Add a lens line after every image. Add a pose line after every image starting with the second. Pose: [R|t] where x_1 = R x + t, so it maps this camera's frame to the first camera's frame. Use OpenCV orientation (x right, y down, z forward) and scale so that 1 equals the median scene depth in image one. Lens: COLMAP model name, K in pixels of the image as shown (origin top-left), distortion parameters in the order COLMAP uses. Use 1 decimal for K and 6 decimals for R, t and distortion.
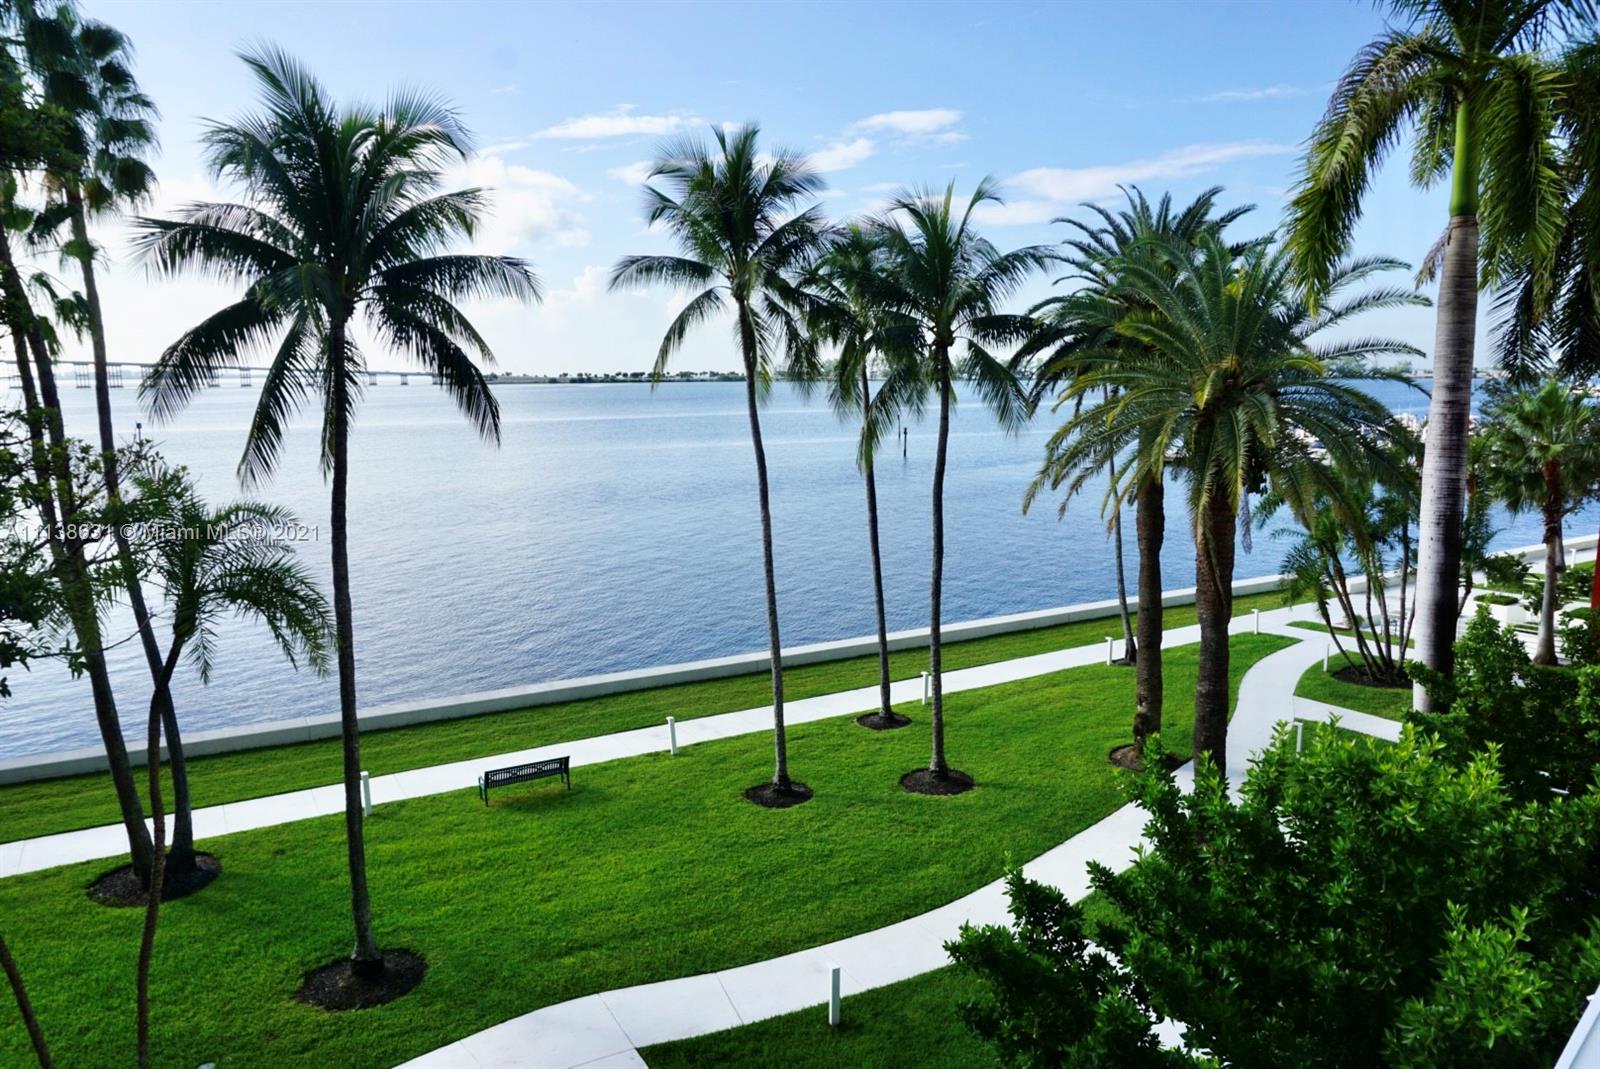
lens RADIAL K [[1065.4, 0, 793.9], [0, 1065.4, 537.1], [0, 0, 1]] dist [-0.051849, 0.037269]
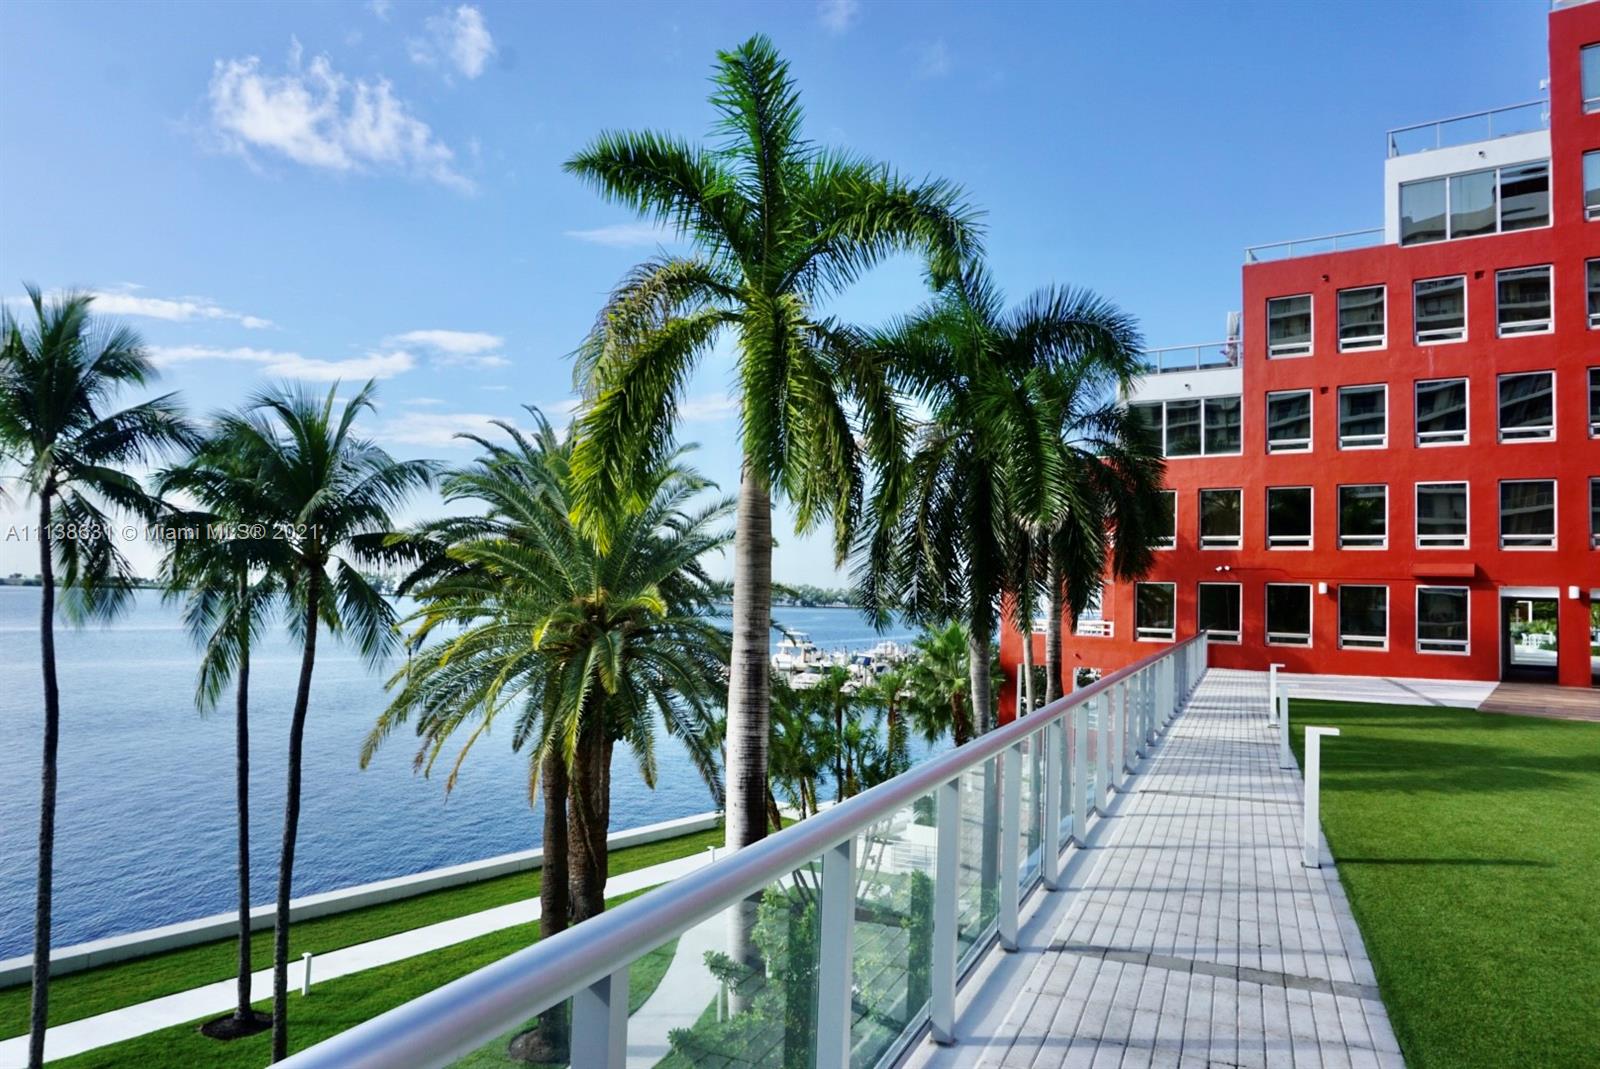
lens RADIAL K [[1052.2, 0, 801.0], [0, 1052.2, 541.3], [0, 0, 1]] dist [-0.058626, 0.051763]
pose [[0.913497, 0.057163, 0.402810, 0.157150], [0.024956, 0.980343, -0.195716, -0.022951], [-0.406080, 0.188839, 0.894114, 0.081200]]
